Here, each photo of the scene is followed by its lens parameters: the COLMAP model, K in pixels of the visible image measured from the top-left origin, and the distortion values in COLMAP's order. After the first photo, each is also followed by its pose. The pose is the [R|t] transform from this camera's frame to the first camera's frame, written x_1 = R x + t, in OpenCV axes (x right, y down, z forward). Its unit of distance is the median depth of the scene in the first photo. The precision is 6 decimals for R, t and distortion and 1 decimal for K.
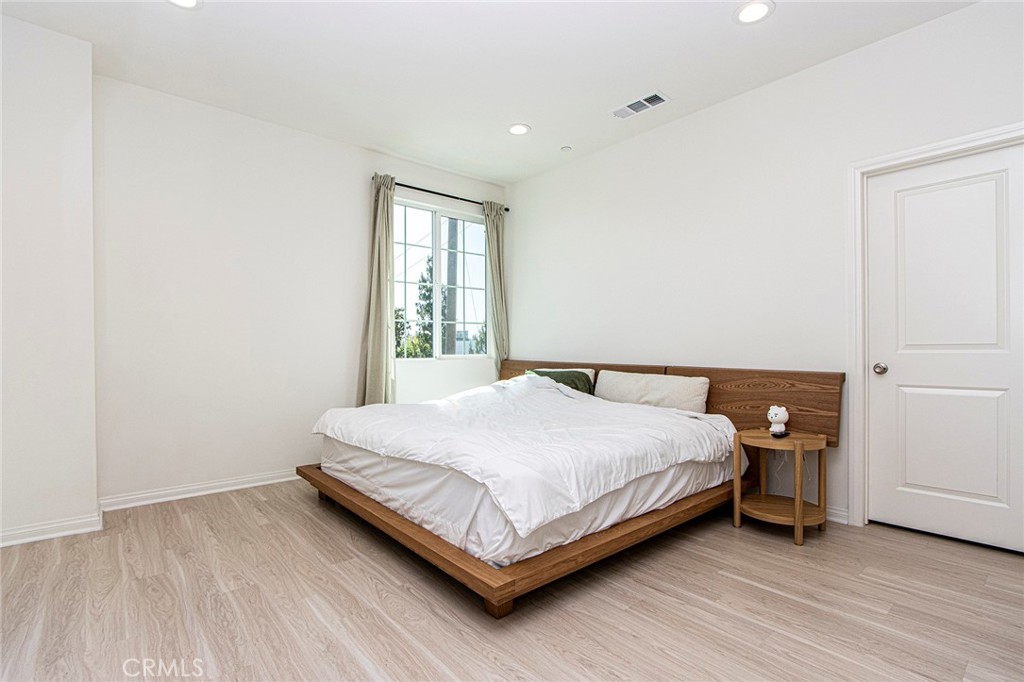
lens RADIAL K [[486.4, 0, 512.0], [0, 486.4, 341.0], [0, 0, 1]] dist [-0.026880, 0.000200]
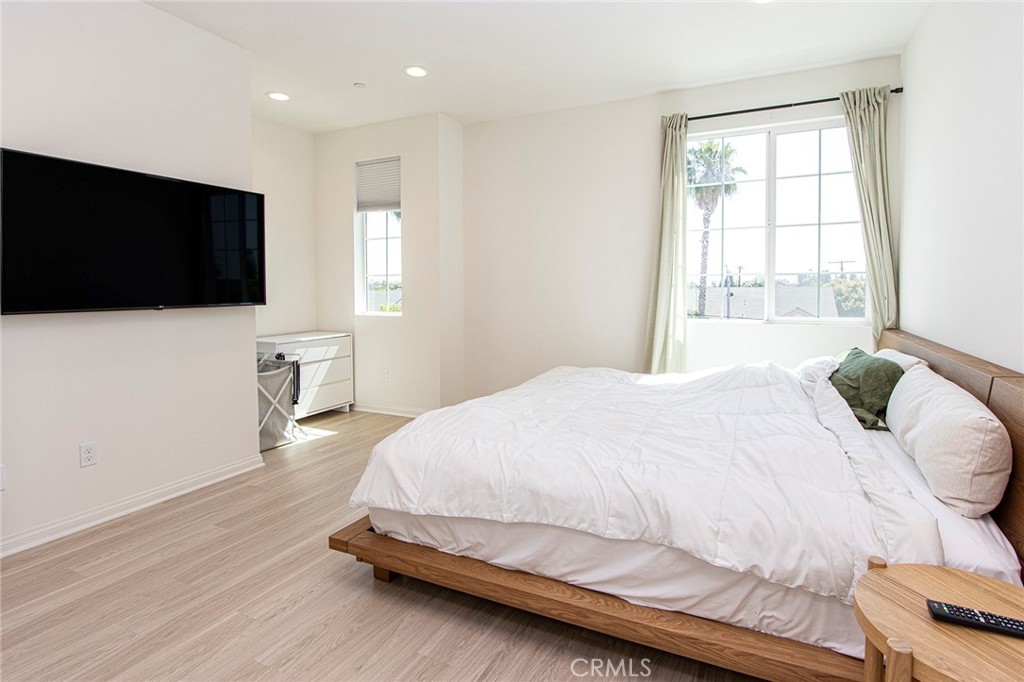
lens RADIAL K [[496.1, 0, 512.6], [0, 496.1, 289.2], [0, 0, 1]] dist [-0.016647, -0.000248]
pose [[0.413252, 0.003591, -0.910610, 0.823319], [0.015637, 0.999817, 0.011040, -0.060542], [0.910483, -0.018802, 0.413120, 0.620403]]
